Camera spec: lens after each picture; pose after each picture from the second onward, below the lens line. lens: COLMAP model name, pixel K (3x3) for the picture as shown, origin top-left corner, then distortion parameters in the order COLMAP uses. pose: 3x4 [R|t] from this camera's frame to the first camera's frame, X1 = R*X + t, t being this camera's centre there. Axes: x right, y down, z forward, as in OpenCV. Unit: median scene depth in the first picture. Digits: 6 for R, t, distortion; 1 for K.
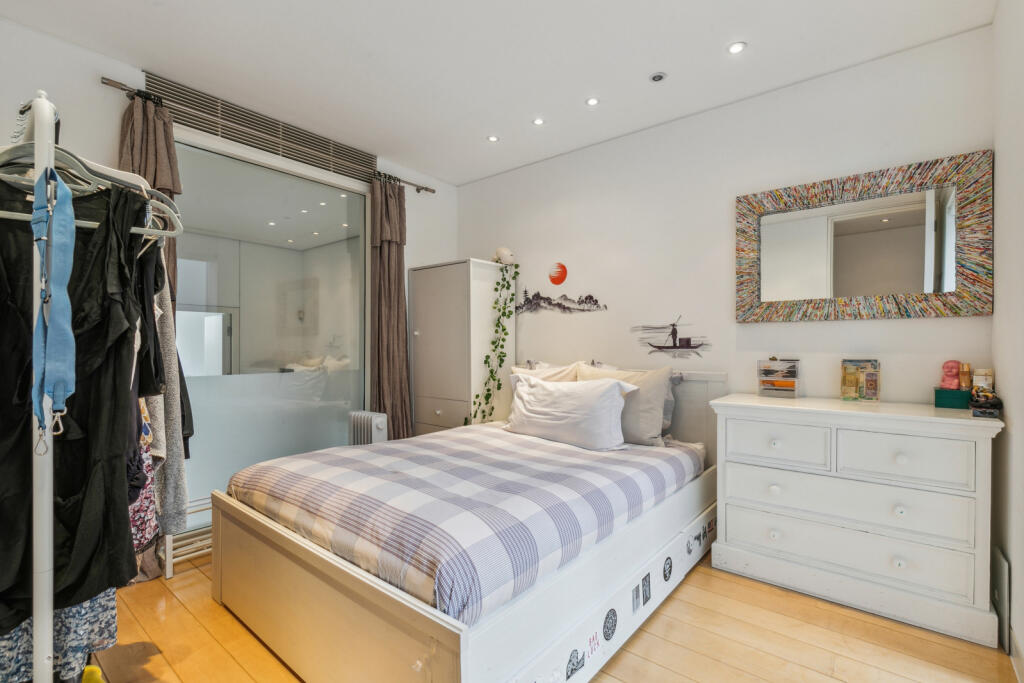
lens RADIAL K [[461.5, 0, 512.0], [0, 461.5, 345.3], [0, 0, 1]] dist [-0.000169, -0.000092]
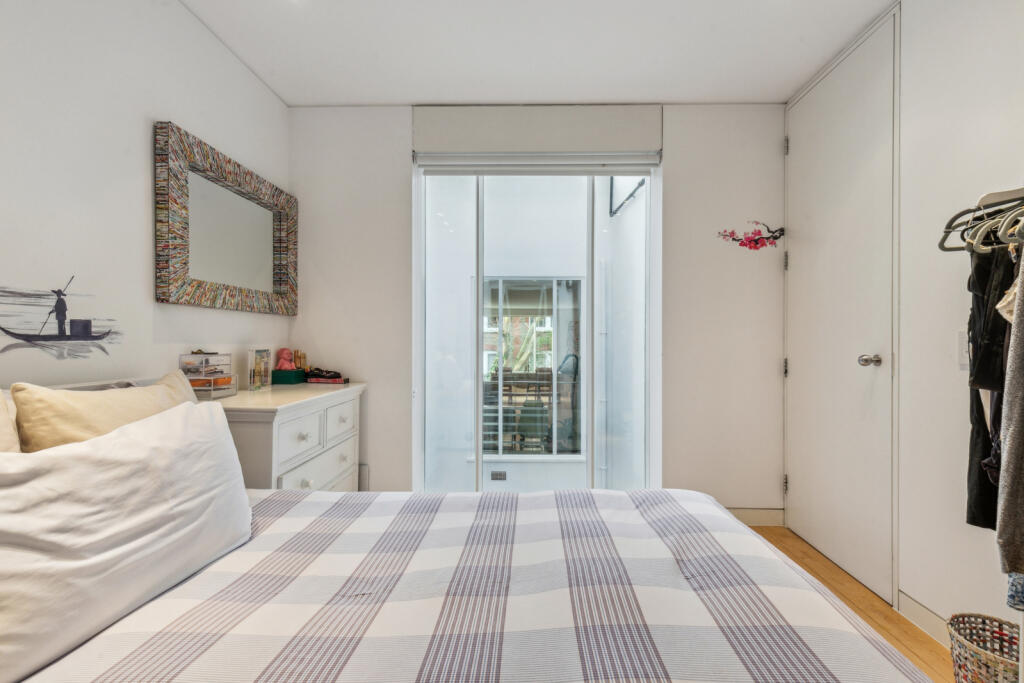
lens RADIAL K [[461.5, 0, 514.7], [0, 461.5, 343.0], [0, 0, 1]] dist [-0.000169, -0.000092]
pose [[-0.601837, -0.011119, 0.798541, -0.392216], [-0.011654, 0.999919, 0.005140, 0.002619], [-0.798534, -0.006213, -0.601918, 1.023902]]
